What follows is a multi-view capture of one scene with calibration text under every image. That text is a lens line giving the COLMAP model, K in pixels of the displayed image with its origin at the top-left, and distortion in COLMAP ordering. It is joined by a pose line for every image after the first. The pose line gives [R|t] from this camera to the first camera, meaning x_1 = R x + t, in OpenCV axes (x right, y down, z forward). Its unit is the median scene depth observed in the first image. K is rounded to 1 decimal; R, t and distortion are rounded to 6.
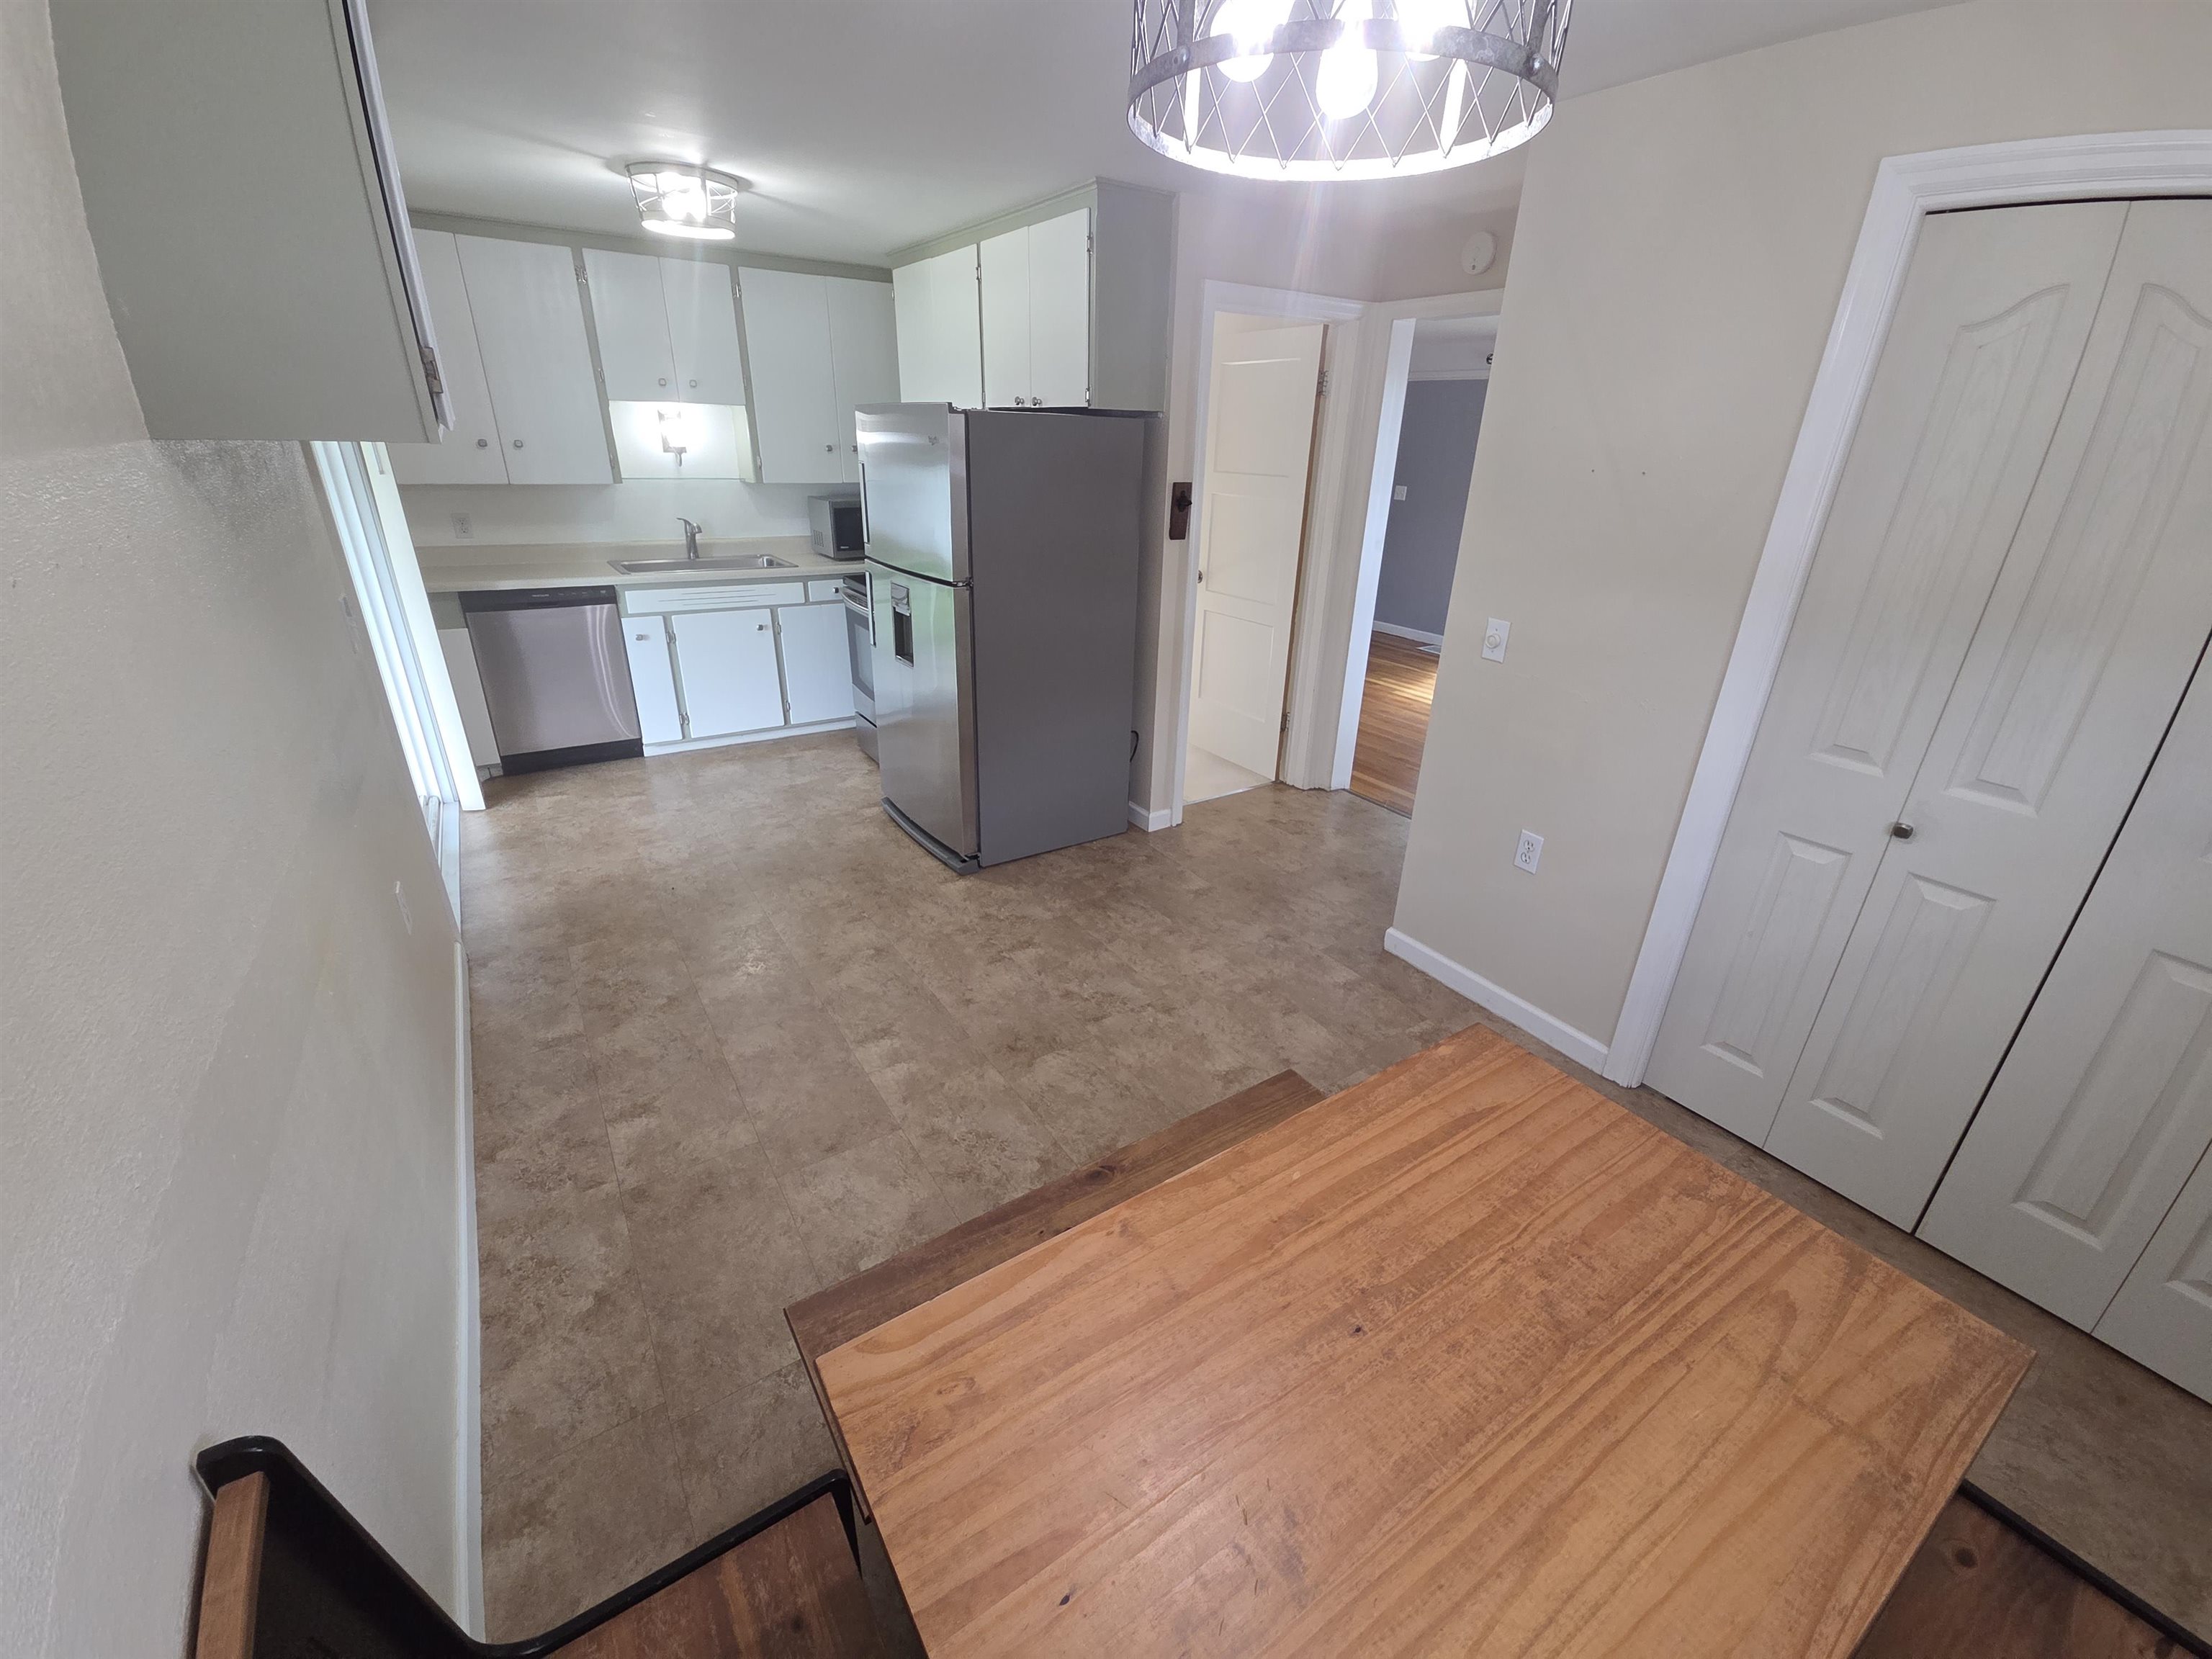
lens RADIAL K [[914.6, 0, 1107.7], [0, 914.6, 833.0], [0, 0, 1]] dist [0.004785, -0.001165]
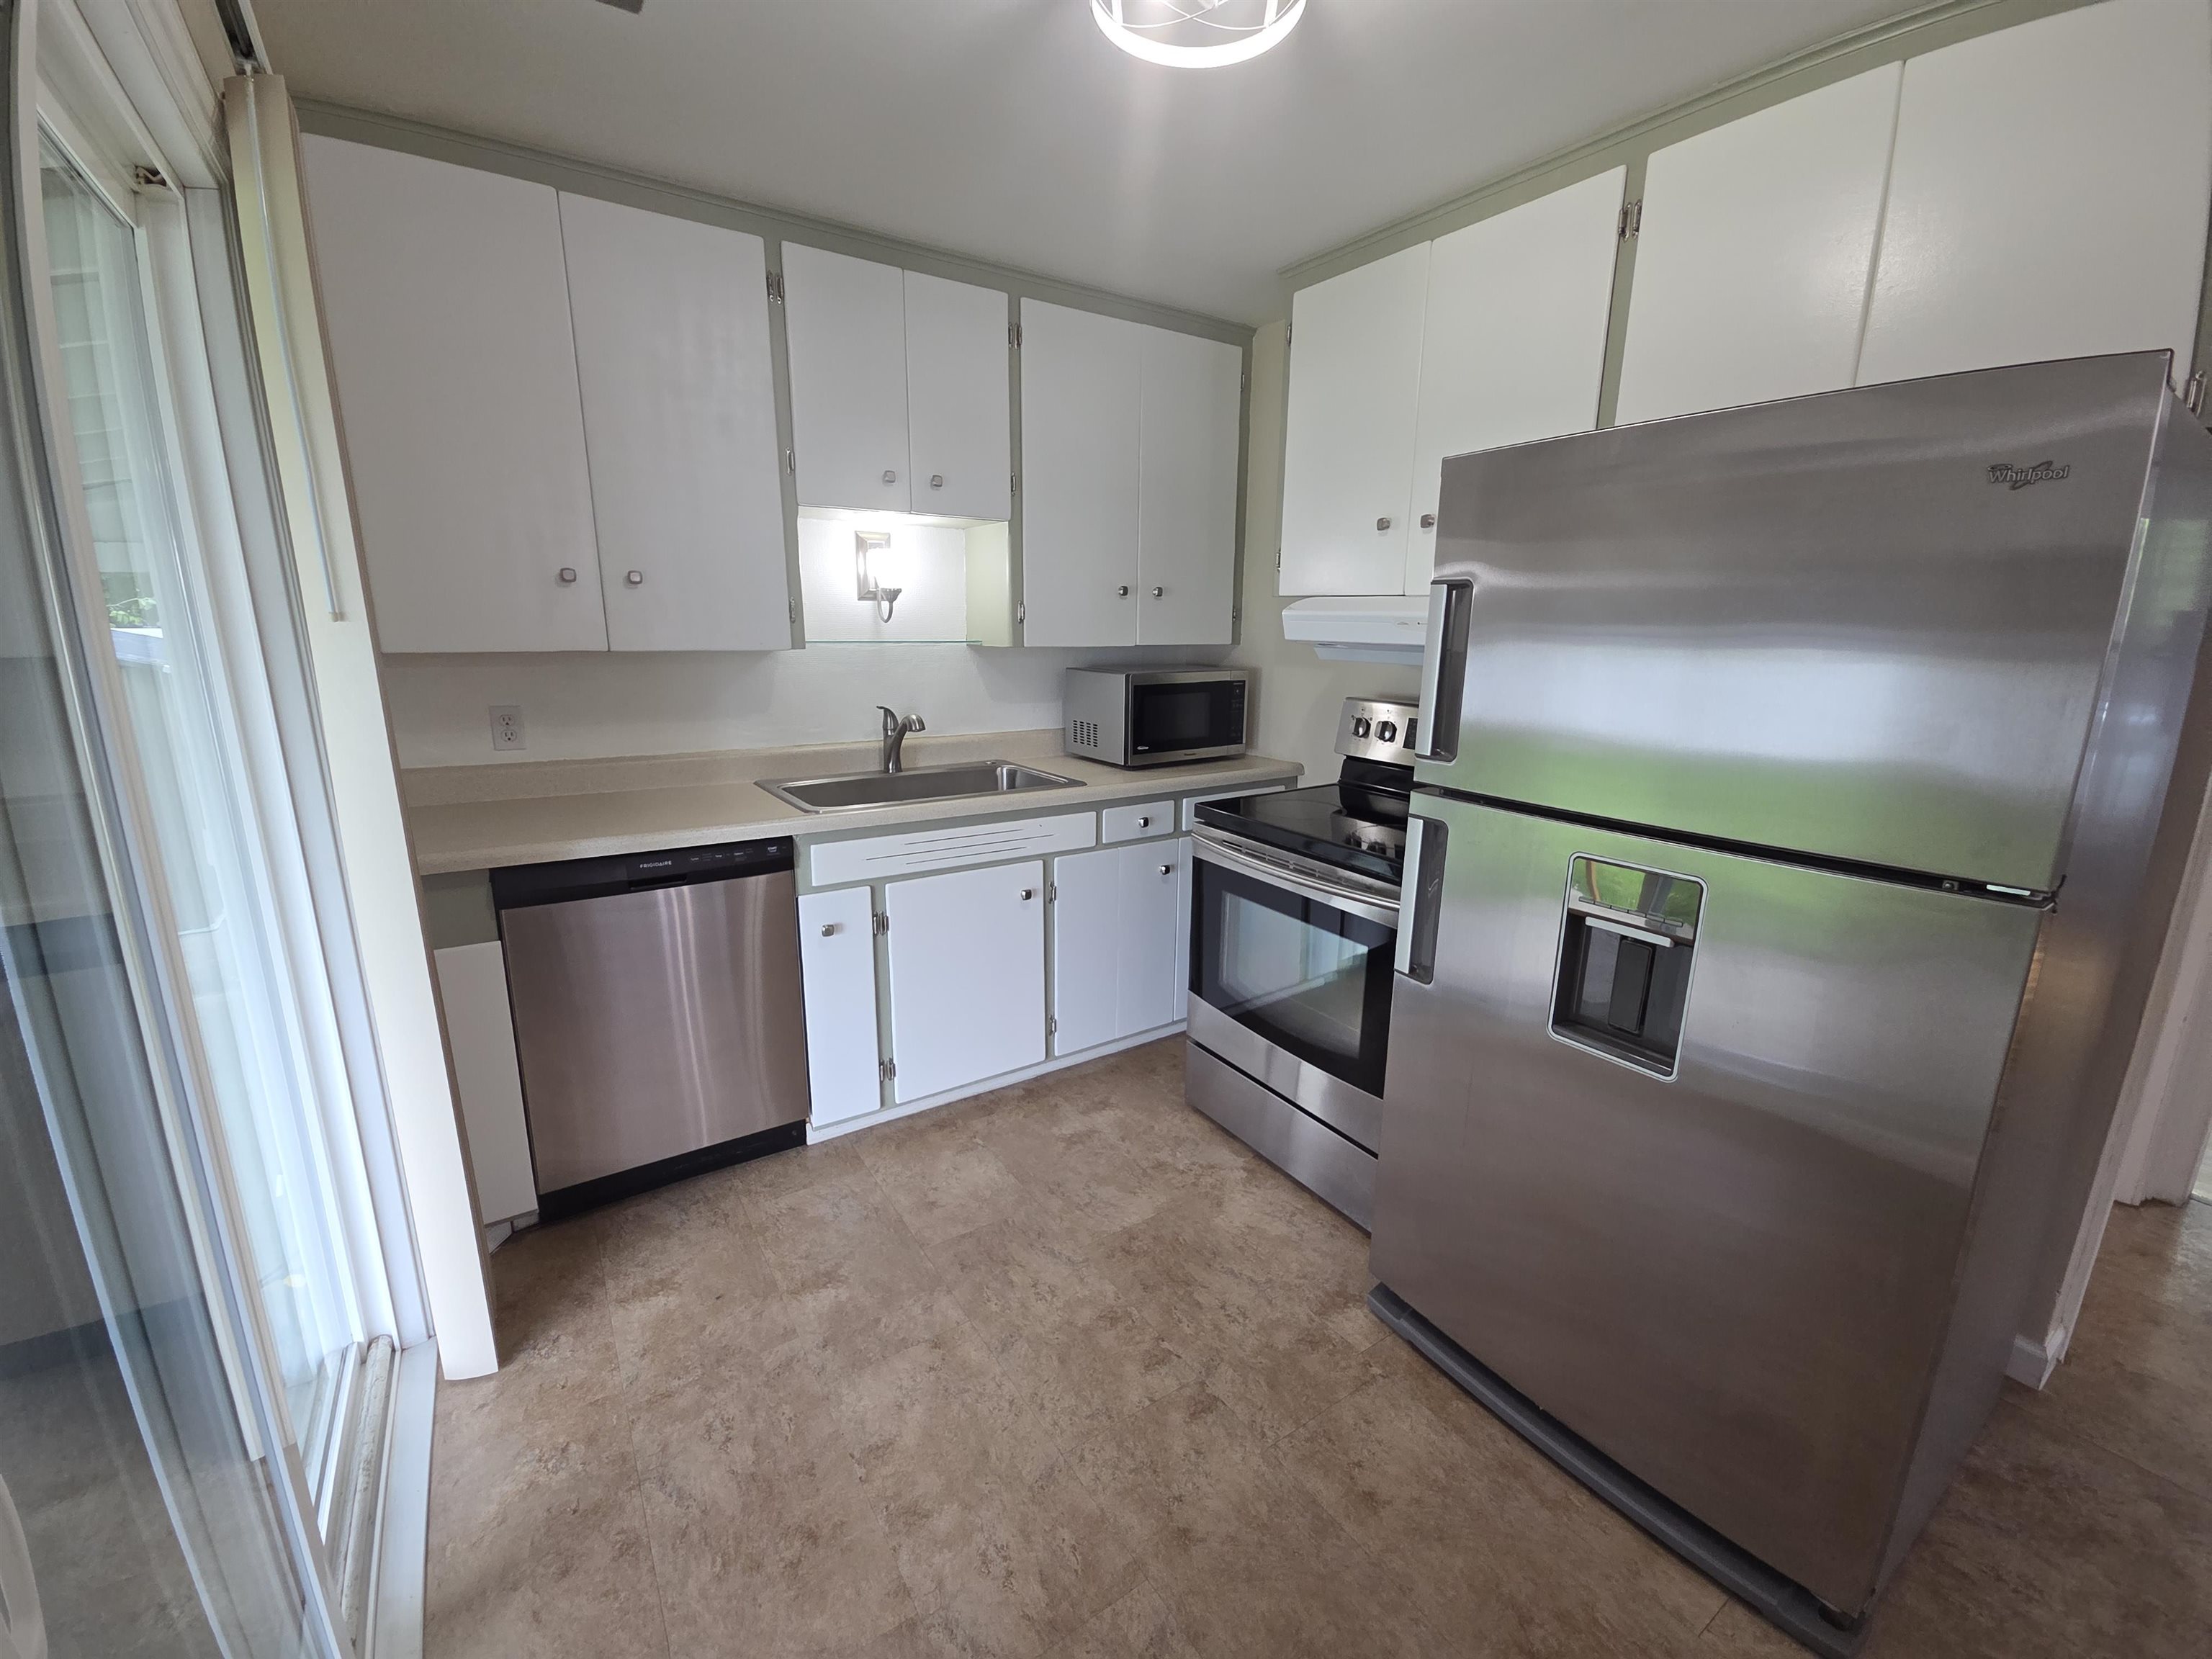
lens RADIAL K [[914.6, 0, 1103.4], [0, 914.6, 825.4], [0, 0, 1]] dist [0.004785, -0.001165]
pose [[0.999824, -0.018695, 0.001794, -0.375277], [0.018702, 0.982288, -0.186443, -0.182068], [0.001723, 0.186444, 0.982464, 0.509278]]
